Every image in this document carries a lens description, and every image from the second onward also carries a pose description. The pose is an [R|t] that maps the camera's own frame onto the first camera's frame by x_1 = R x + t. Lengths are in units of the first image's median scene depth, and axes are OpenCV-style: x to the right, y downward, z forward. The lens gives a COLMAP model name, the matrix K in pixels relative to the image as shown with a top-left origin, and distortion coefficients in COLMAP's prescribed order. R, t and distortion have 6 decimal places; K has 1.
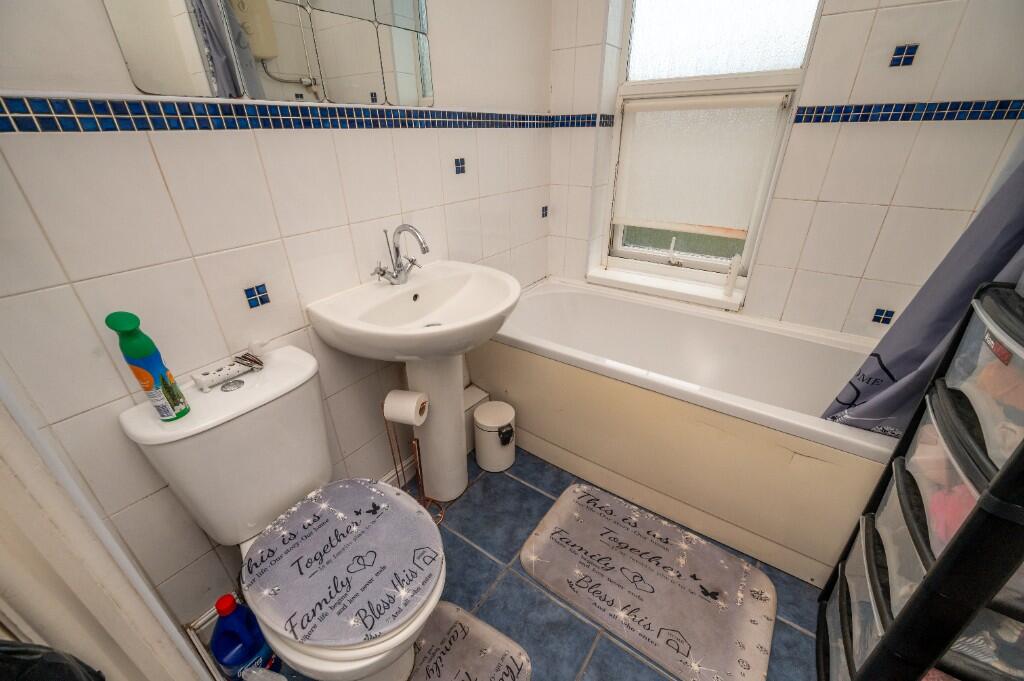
lens RADIAL K [[407.3, 0, 515.0], [0, 407.3, 334.3], [0, 0, 1]] dist [-0.002247, -0.000019]
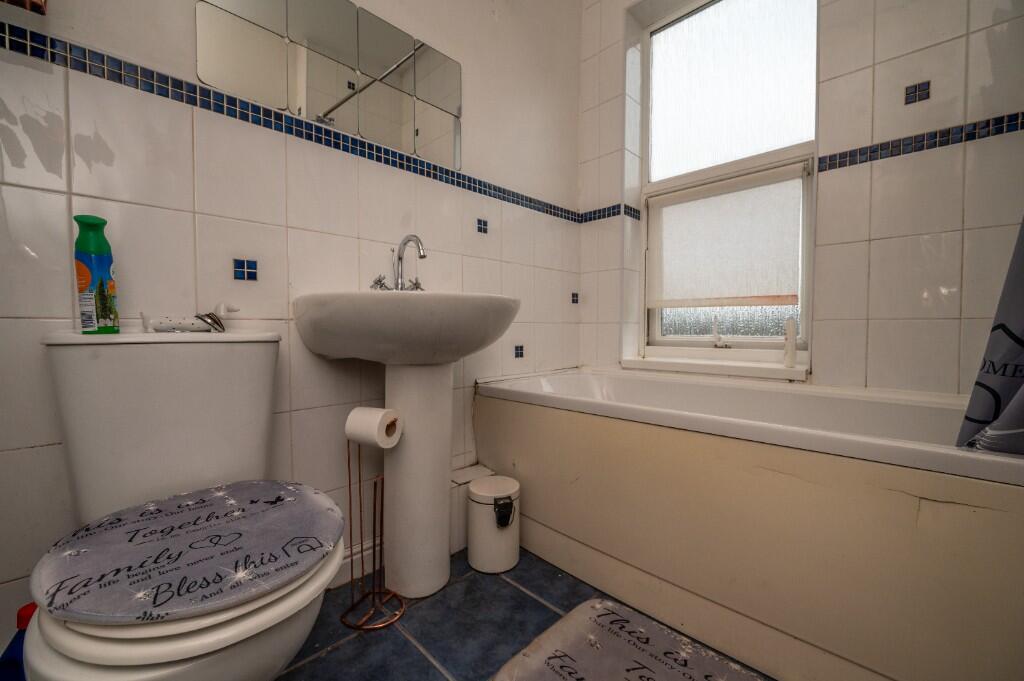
lens RADIAL K [[407.3, 0, 515.0], [0, 407.3, 334.3], [0, 0, 1]] dist [-0.002247, -0.000019]
pose [[0.985753, 0.012227, -0.167755, 0.132871], [-0.083018, 0.902775, -0.422025, 0.287836], [0.146285, 0.429939, 0.890928, 0.185294]]
